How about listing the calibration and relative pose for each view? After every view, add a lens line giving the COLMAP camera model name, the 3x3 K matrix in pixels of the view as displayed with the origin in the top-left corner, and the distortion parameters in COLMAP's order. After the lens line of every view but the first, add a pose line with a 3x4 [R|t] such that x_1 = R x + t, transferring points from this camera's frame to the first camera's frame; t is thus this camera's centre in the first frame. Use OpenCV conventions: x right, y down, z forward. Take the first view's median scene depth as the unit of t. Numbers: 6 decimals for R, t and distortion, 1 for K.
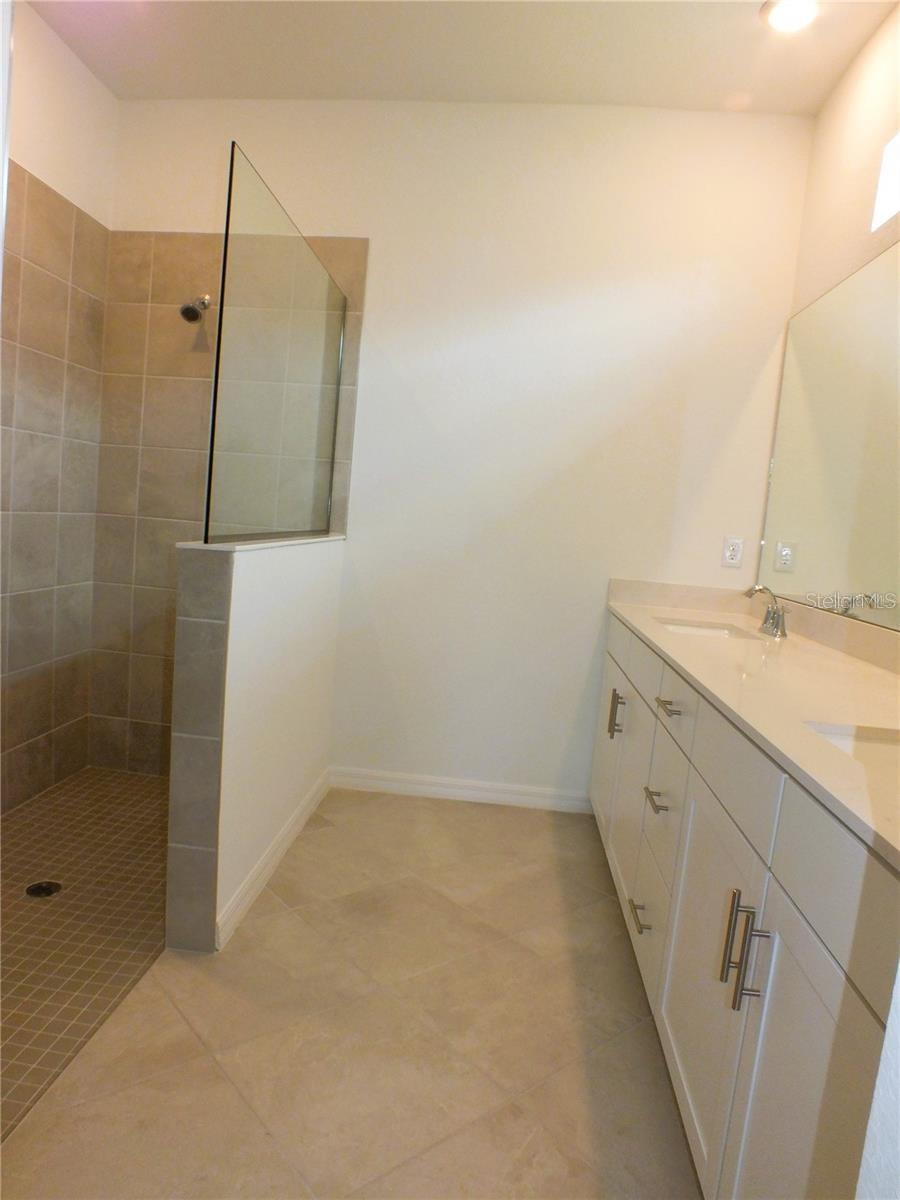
lens RADIAL K [[784.2, 0, 417.9], [0, 784.2, 582.8], [0, 0, 1]] dist [-0.086351, 0.043936]
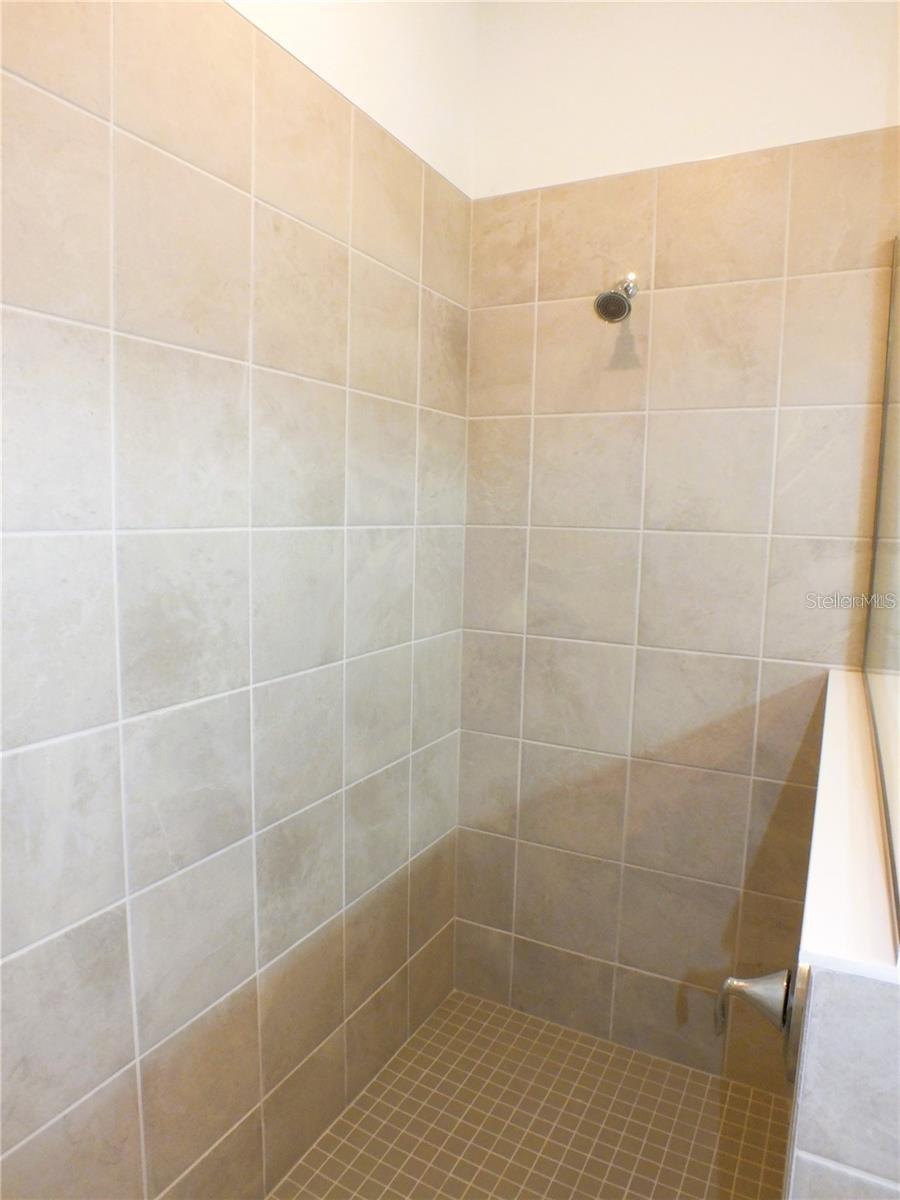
lens RADIAL K [[784.2, 0, 417.9], [0, 784.2, 582.8], [0, 0, 1]] dist [-0.086351, 0.043936]
pose [[0.919845, -0.022890, -0.391613, -0.196210], [0.016997, 0.999684, -0.018508, -0.123069], [0.391913, 0.010368, 0.919944, 0.381494]]
